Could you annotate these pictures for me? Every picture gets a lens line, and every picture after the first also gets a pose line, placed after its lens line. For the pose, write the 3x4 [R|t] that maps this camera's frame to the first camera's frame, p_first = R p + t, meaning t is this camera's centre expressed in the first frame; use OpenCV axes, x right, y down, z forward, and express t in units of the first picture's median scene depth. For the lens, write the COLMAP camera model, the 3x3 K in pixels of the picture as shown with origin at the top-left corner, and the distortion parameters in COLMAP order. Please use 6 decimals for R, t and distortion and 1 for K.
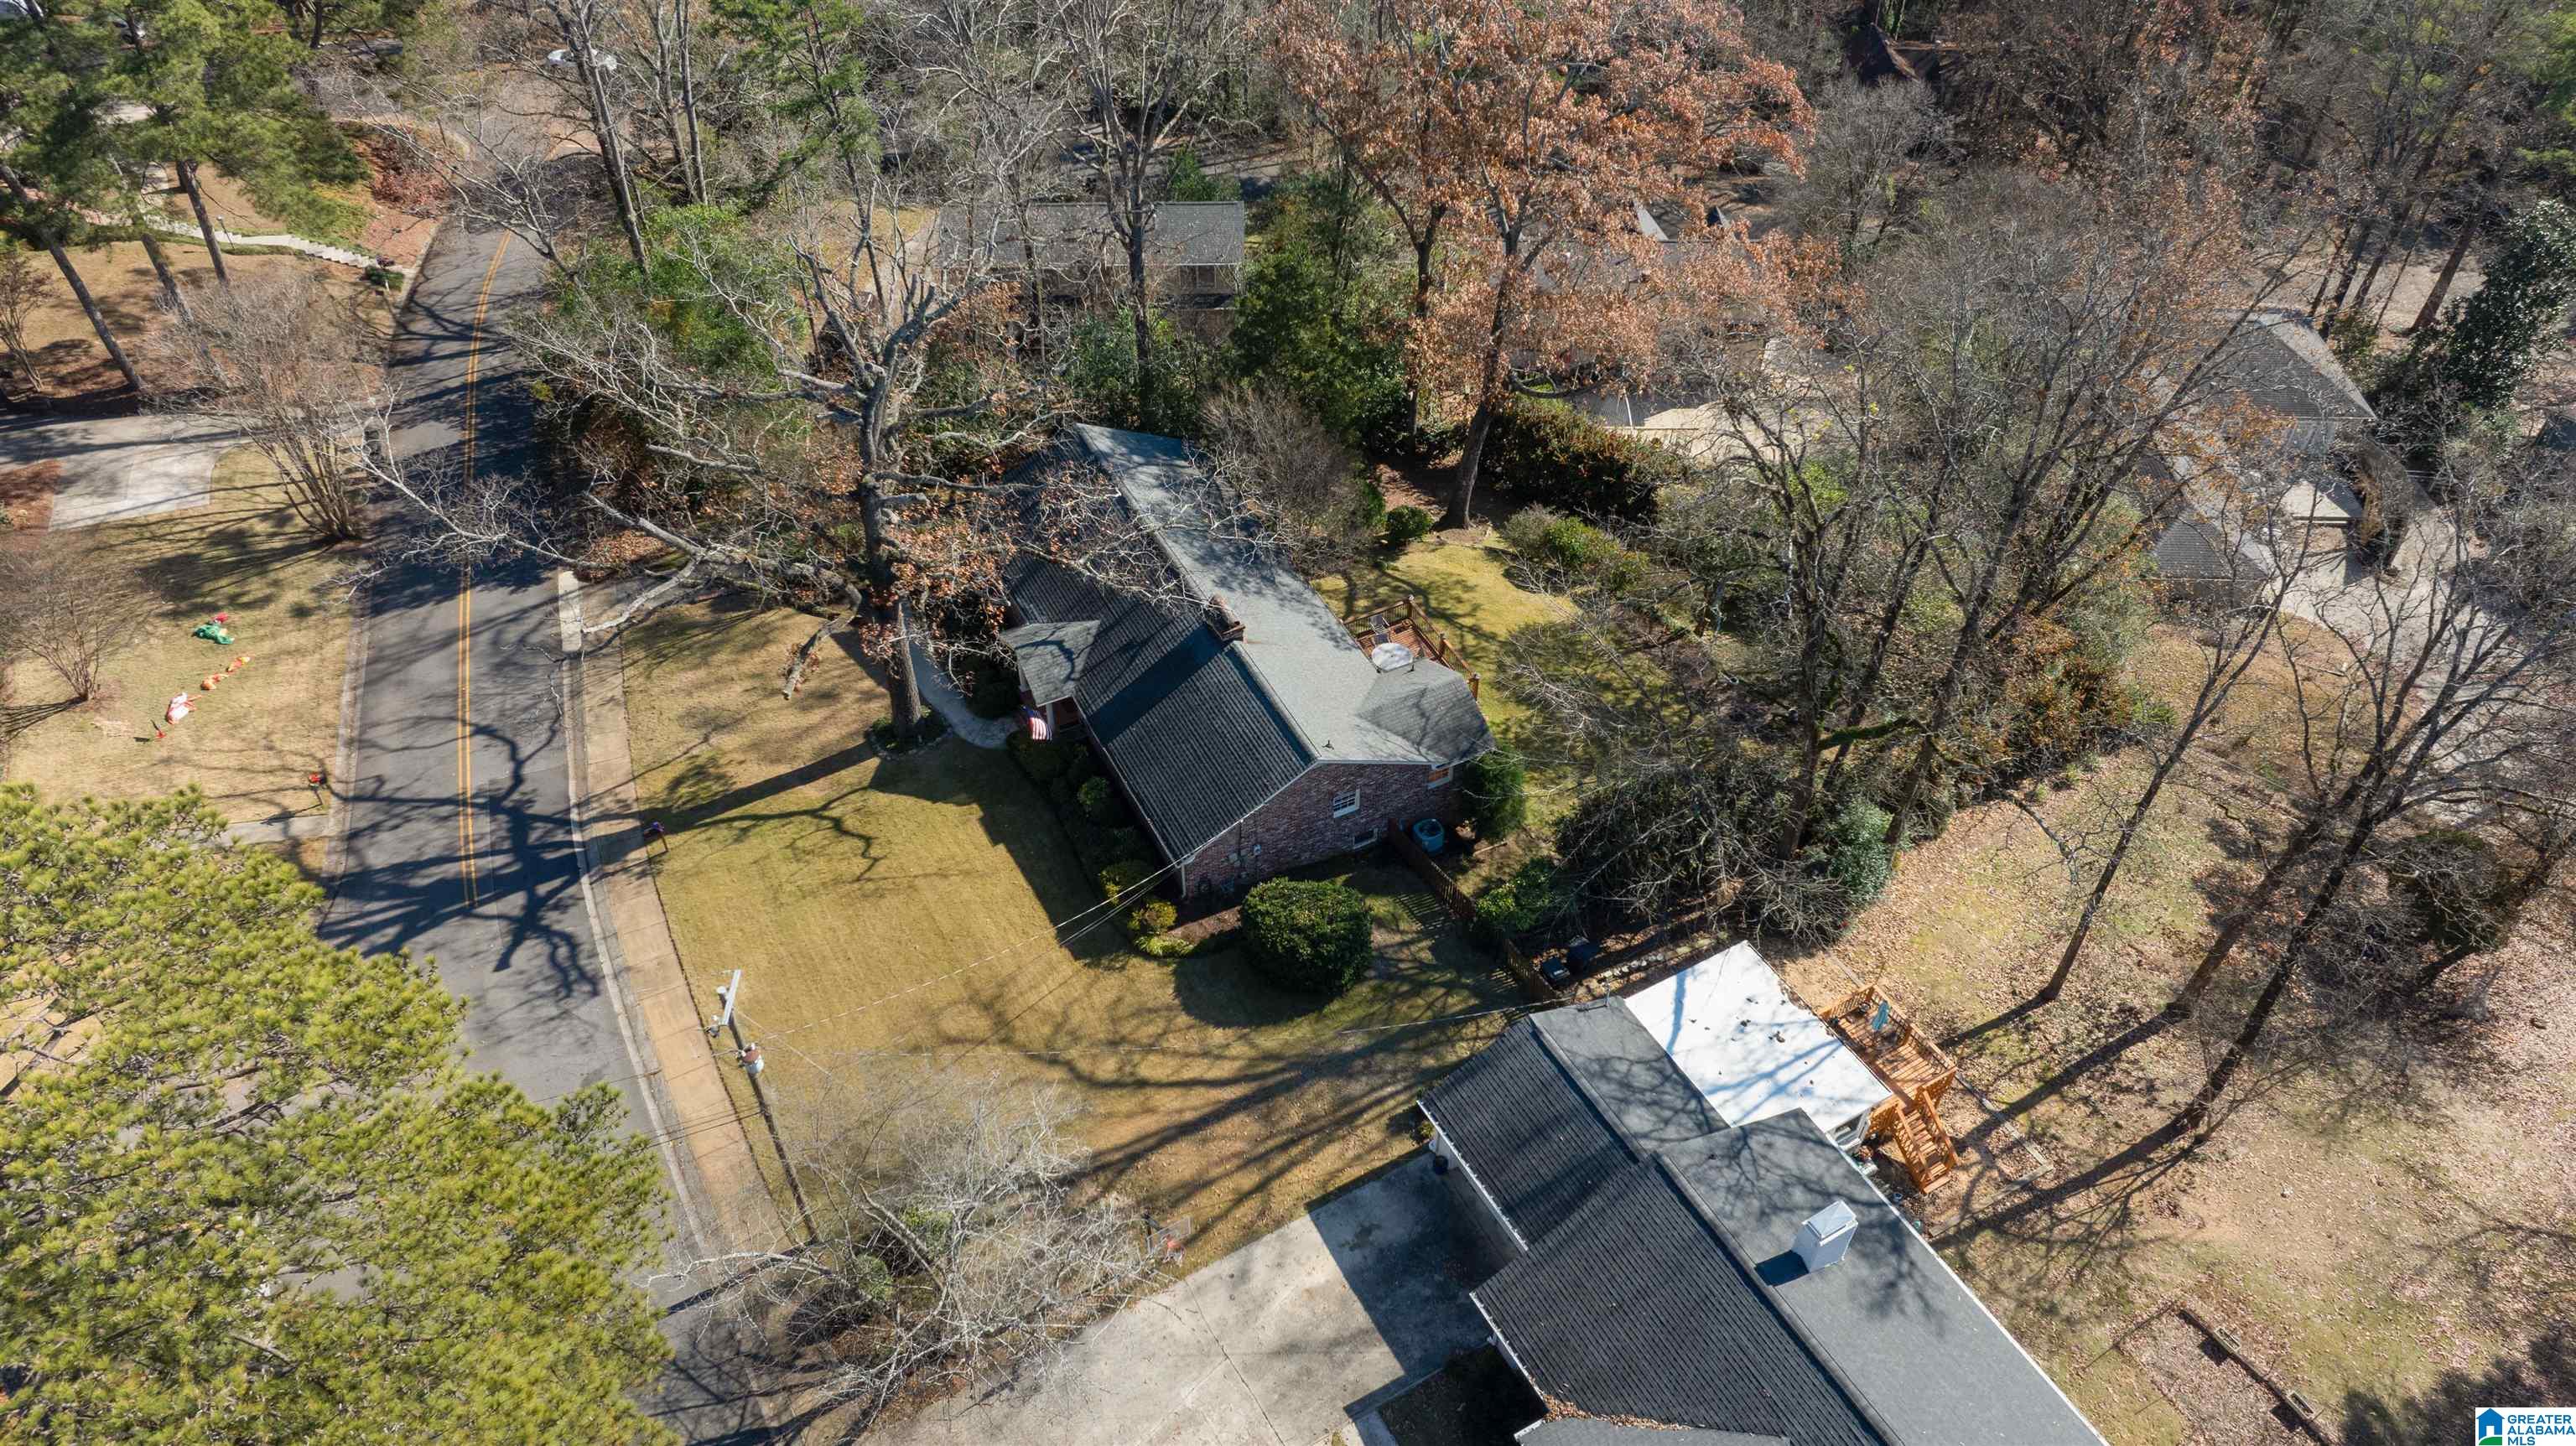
lens RADIAL K [[1791.2, 0, 1305.0], [0, 1791.2, 728.1], [0, 0, 1]] dist [-0.021499, 0.002185]
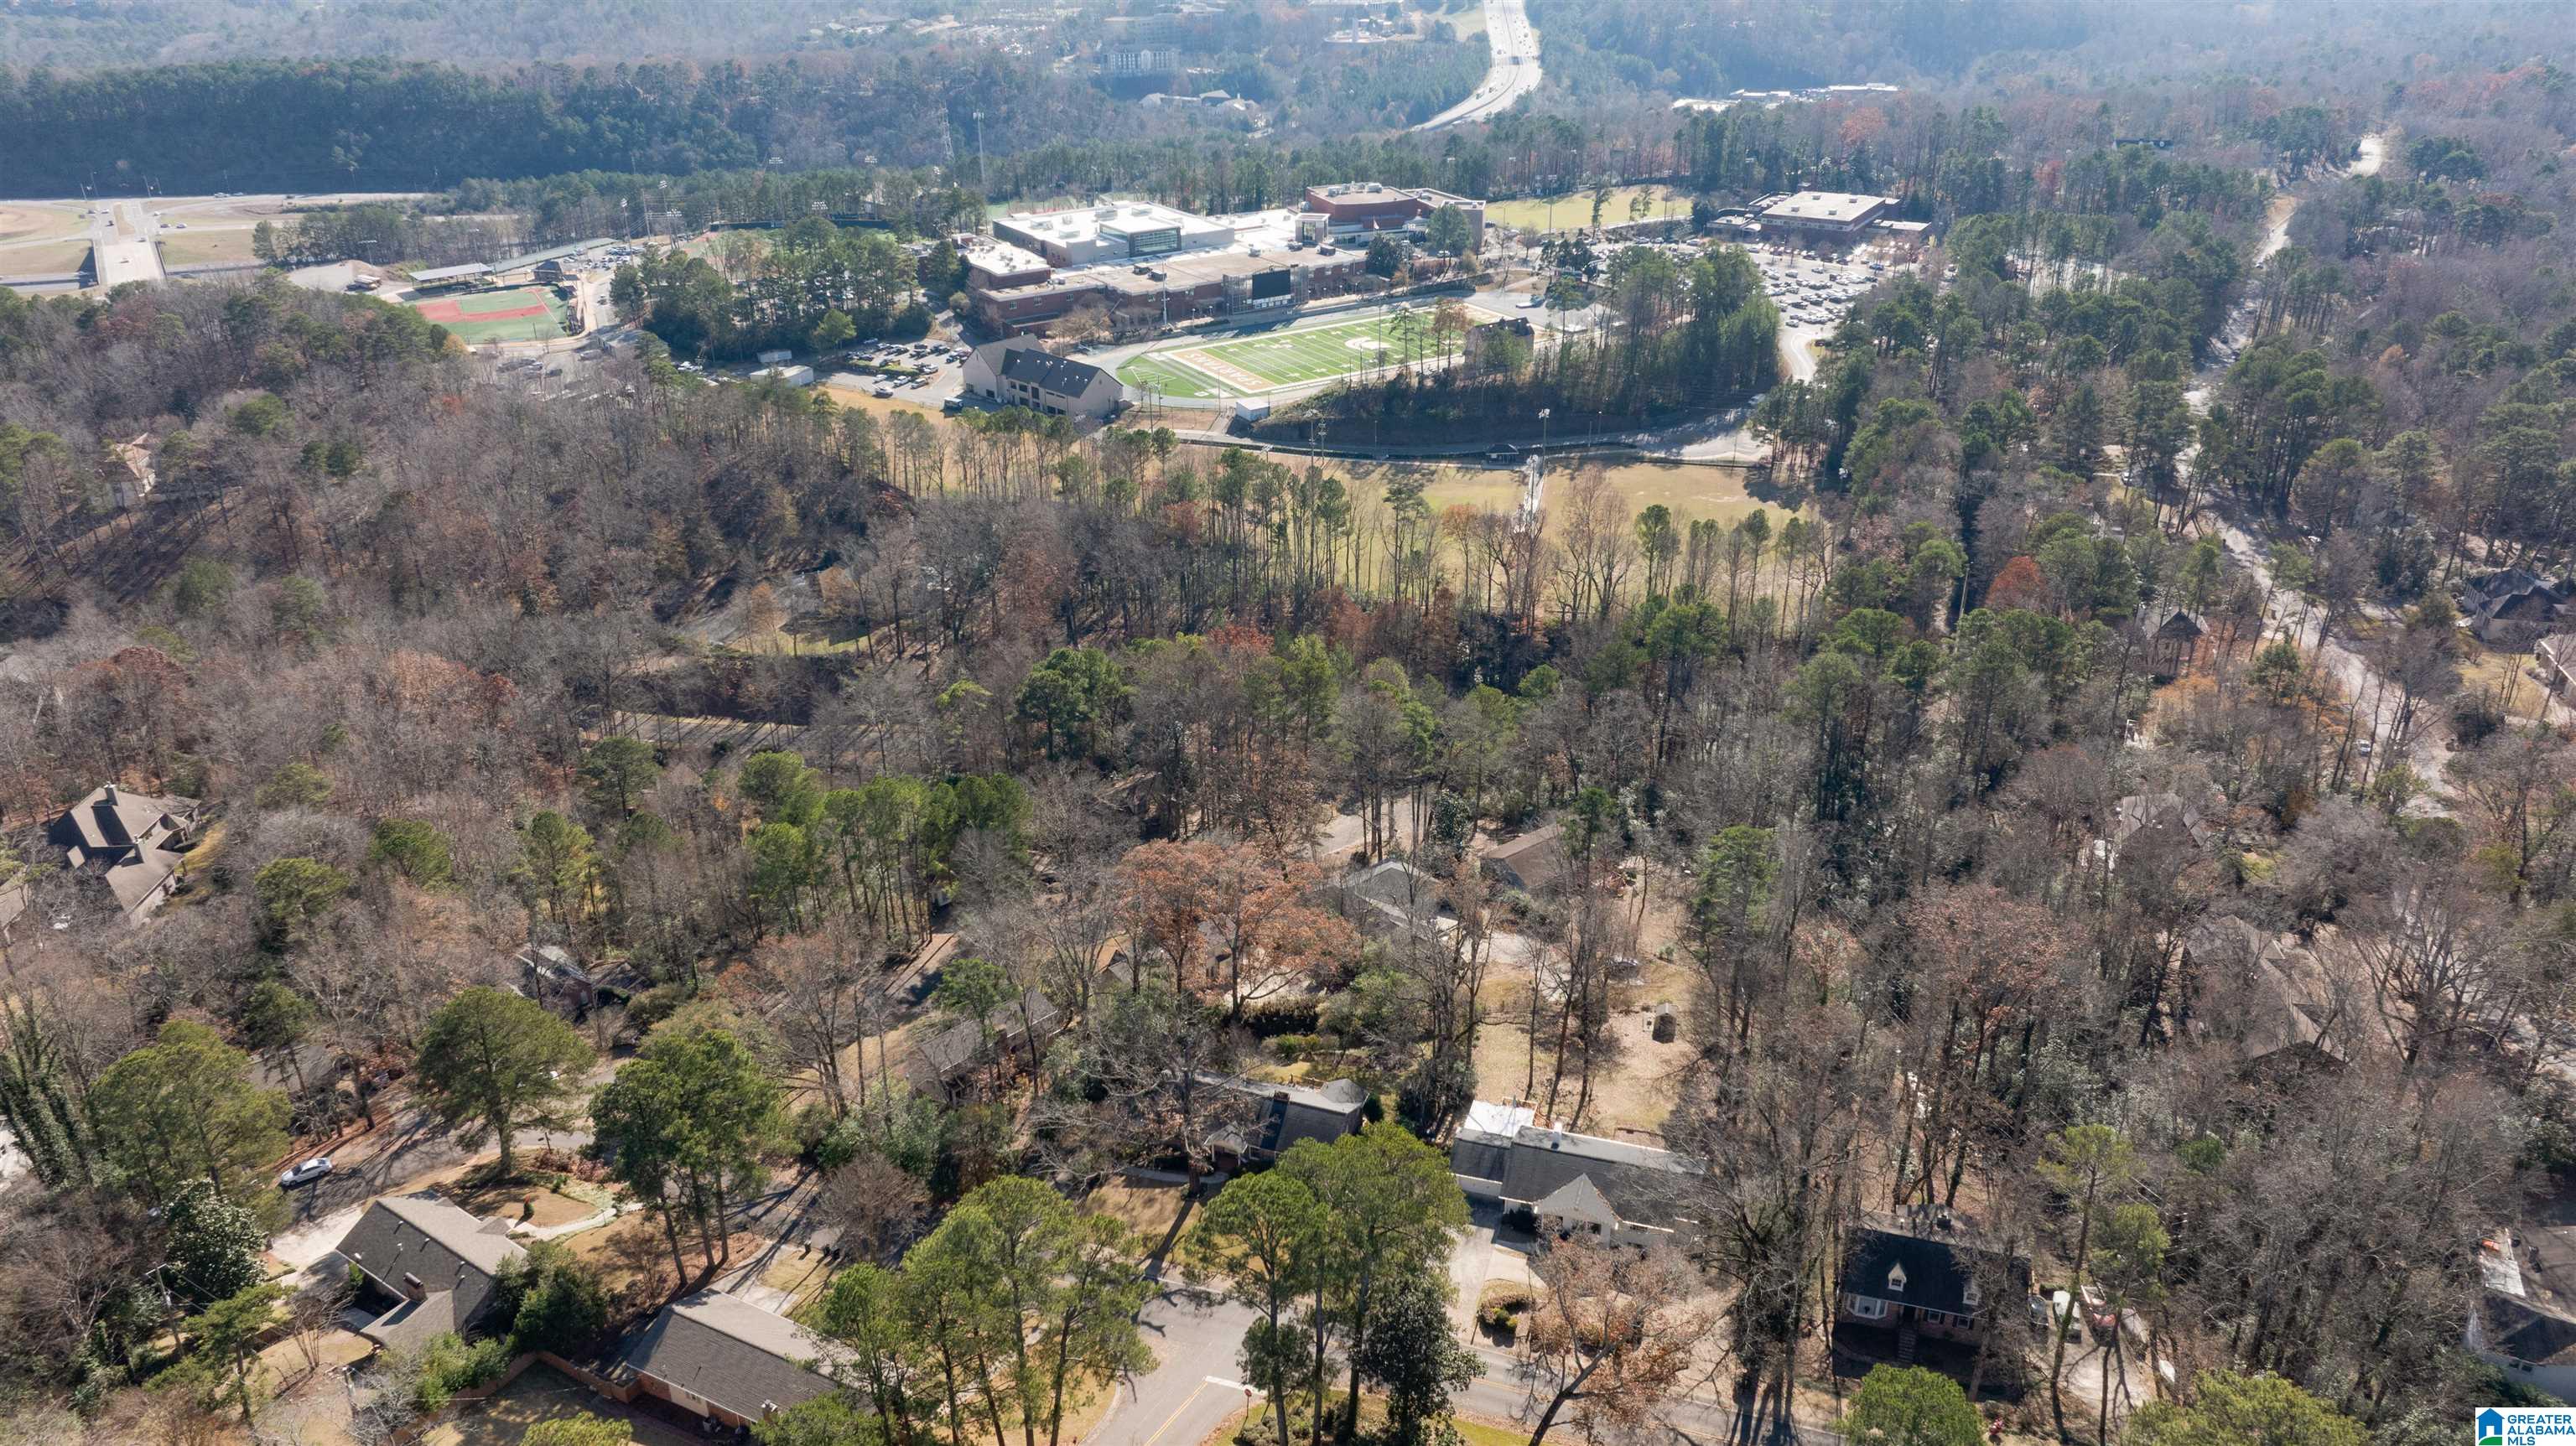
lens RADIAL K [[1791.2, 0, 1282.0], [0, 1791.2, 721.5], [0, 0, 1]] dist [-0.021499, 0.002185]
pose [[0.741695, -0.311626, 0.593951, -1.699012], [0.488726, 0.857574, -0.160356, -0.123394], [-0.459385, 0.409215, 0.788358, -1.687642]]
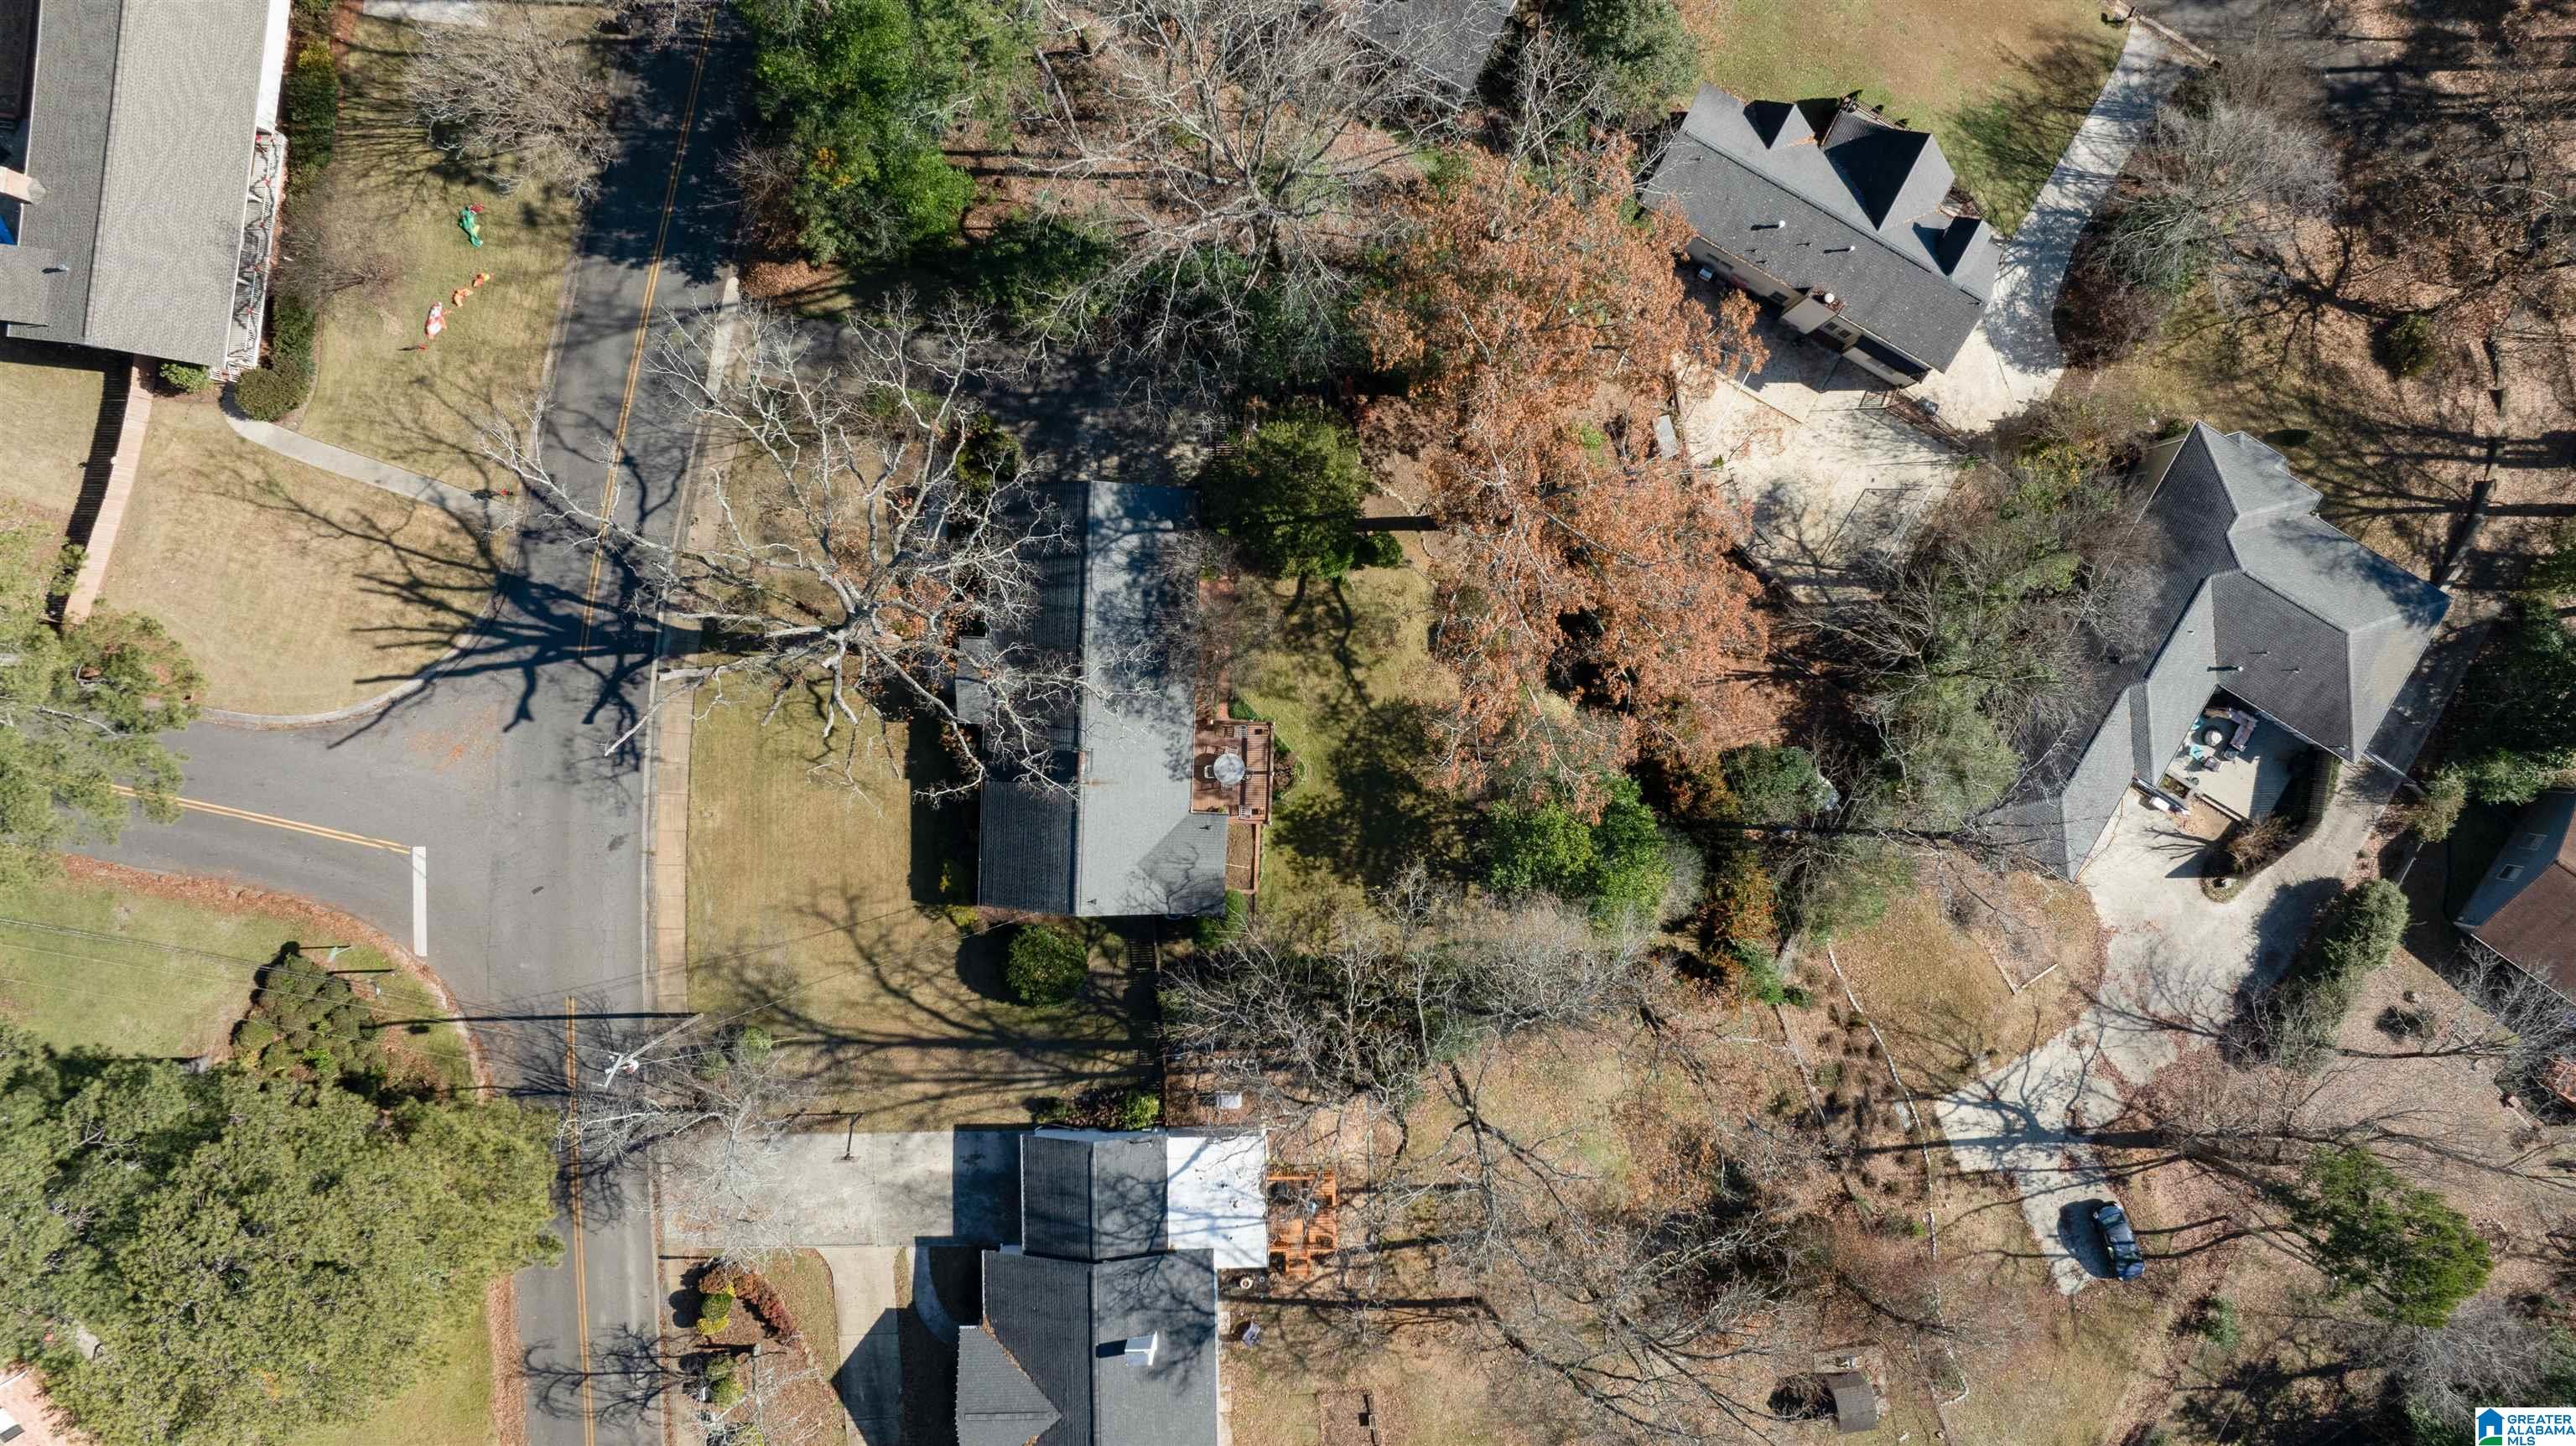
lens RADIAL K [[1791.2, 0, 1283.3], [0, 1791.2, 725.7], [0, 0, 1]] dist [-0.021499, 0.002185]
pose [[0.872830, 0.488020, -0.001890, 0.081901], [-0.336803, 0.605169, 0.721342, -1.162311], [0.353173, -0.628973, 0.692577, 0.129099]]
